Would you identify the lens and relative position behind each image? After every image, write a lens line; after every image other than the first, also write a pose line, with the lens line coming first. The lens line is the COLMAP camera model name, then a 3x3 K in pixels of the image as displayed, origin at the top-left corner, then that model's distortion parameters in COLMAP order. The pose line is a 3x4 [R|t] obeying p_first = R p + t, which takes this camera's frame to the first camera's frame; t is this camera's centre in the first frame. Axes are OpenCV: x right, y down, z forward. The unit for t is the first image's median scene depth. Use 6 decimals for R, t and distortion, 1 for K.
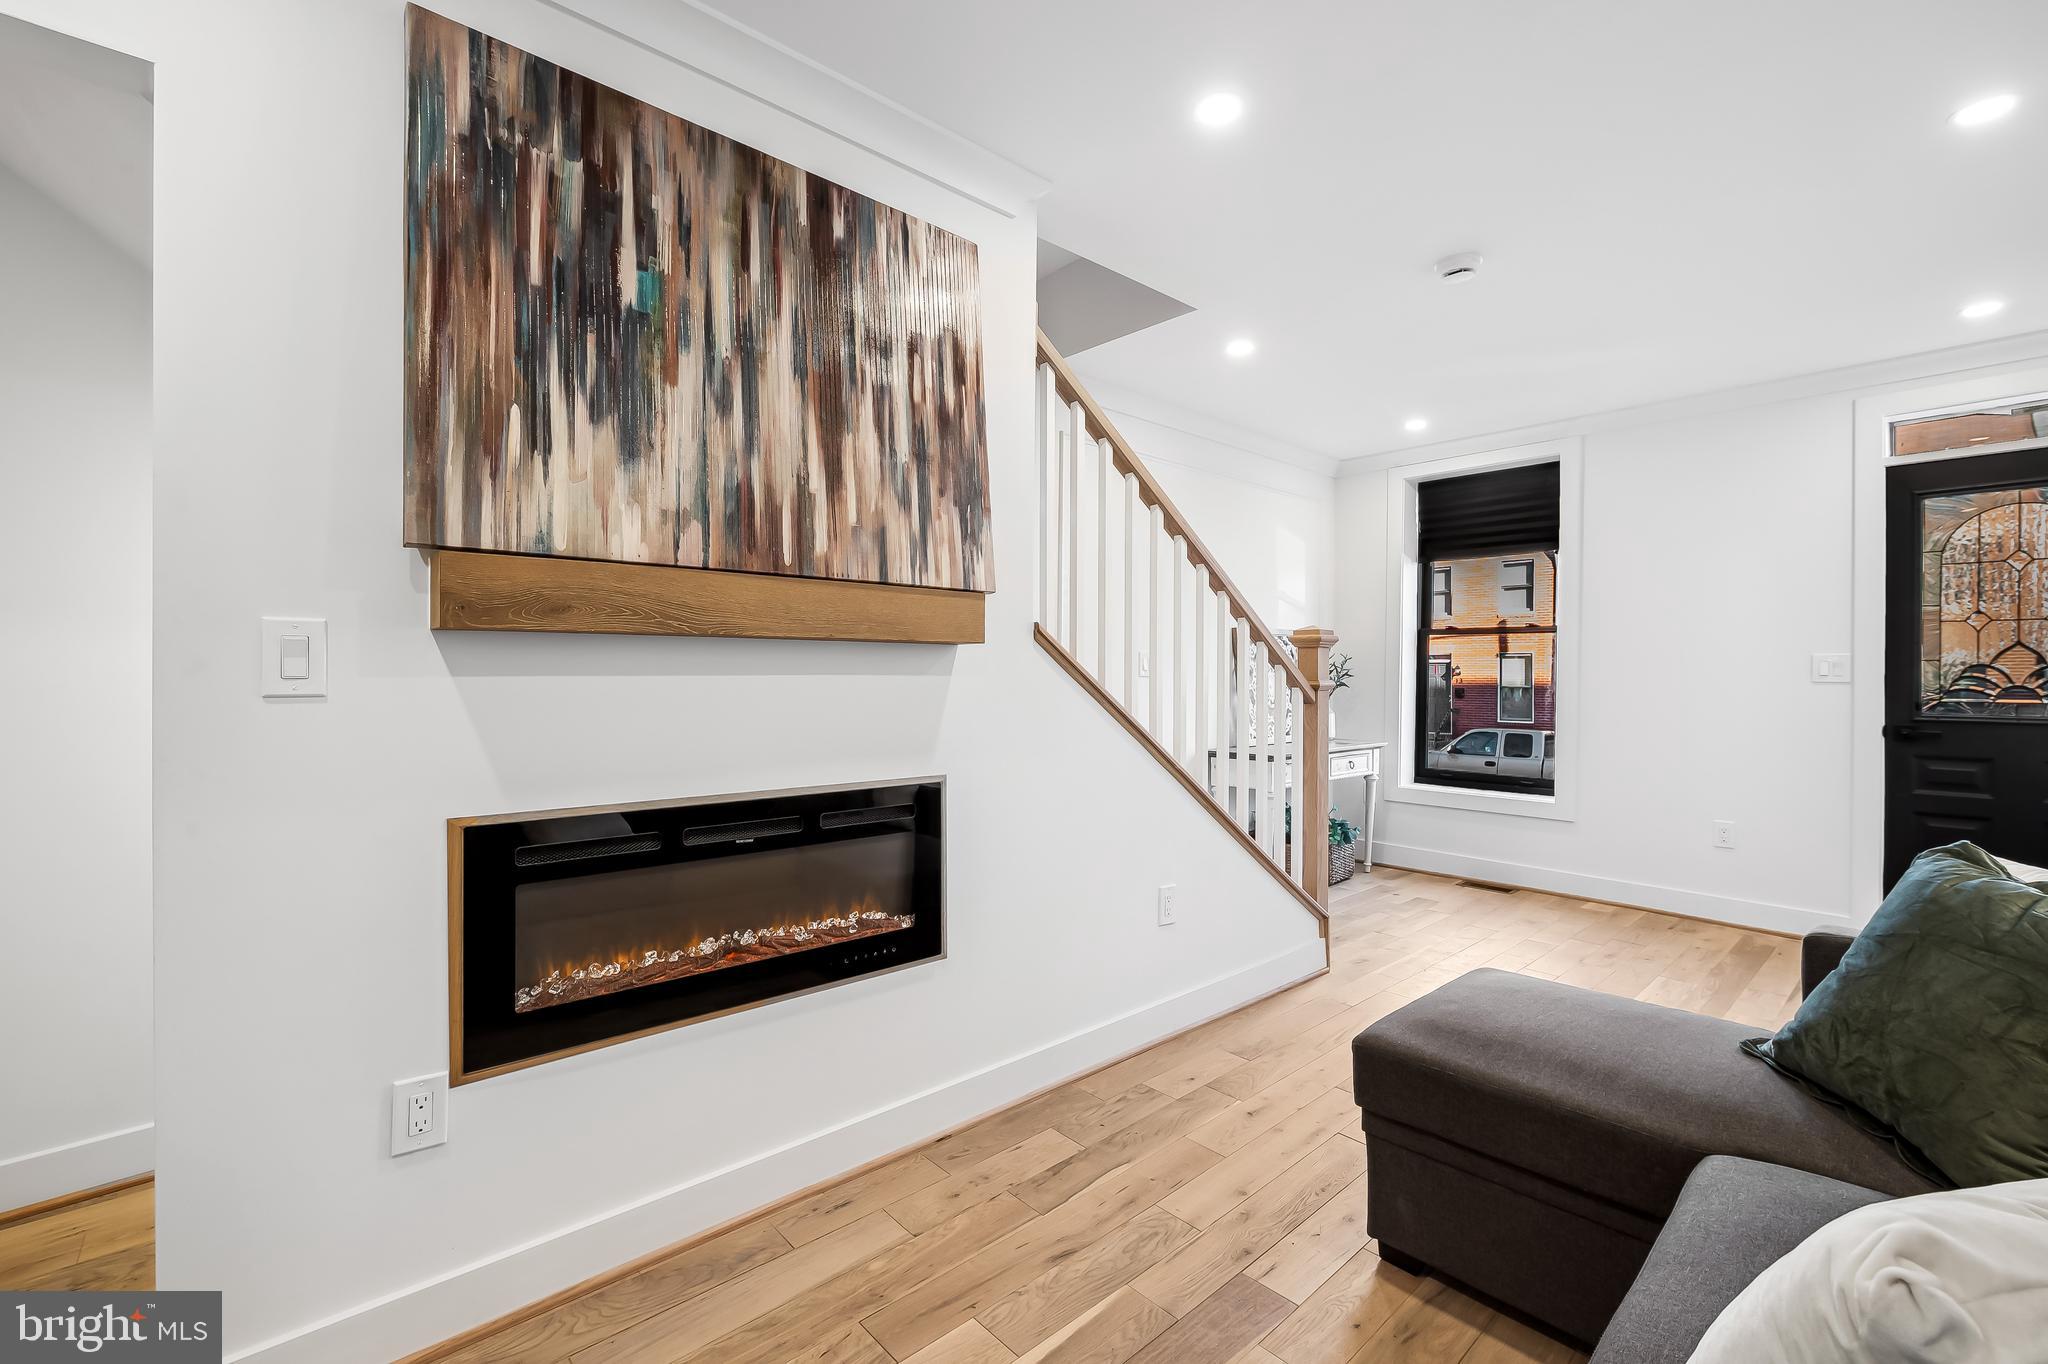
lens RADIAL K [[864.6, 0, 1020.4], [0, 864.6, 683.1], [0, 0, 1]] dist [-0.010393, -0.000342]
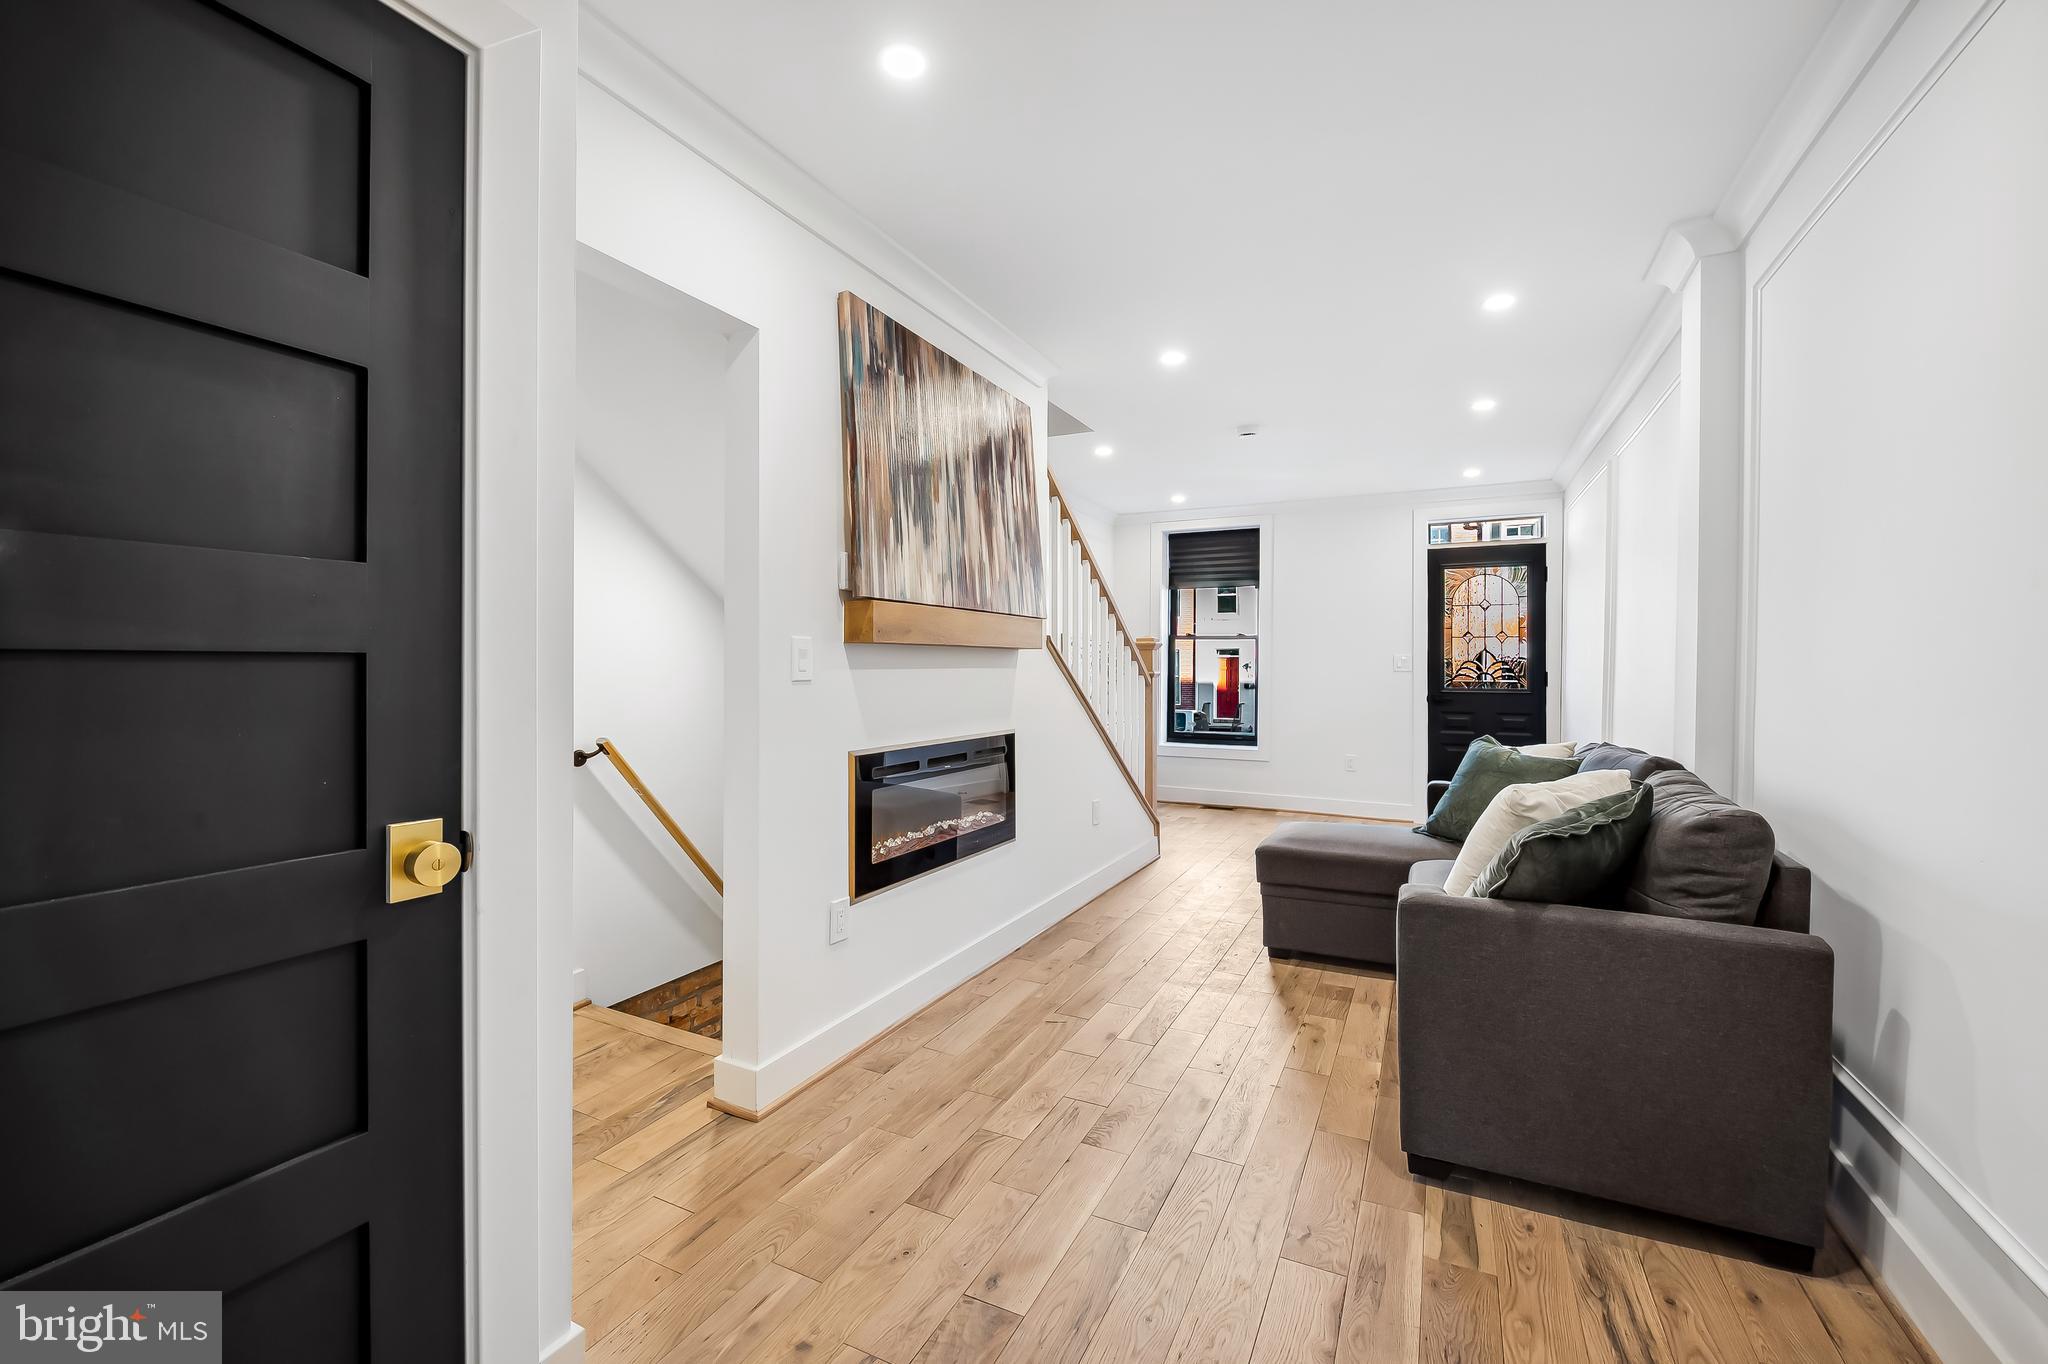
lens RADIAL K [[823.8, 0, 1022.7], [0, 823.8, 669.4], [0, 0, 1]] dist [-0.010876, 0.000164]
pose [[0.931871, -0.001282, 0.362788, -0.657362], [0.003008, 0.999987, -0.004193, -0.000166], [-0.362777, 0.004999, 0.931862, -0.476654]]
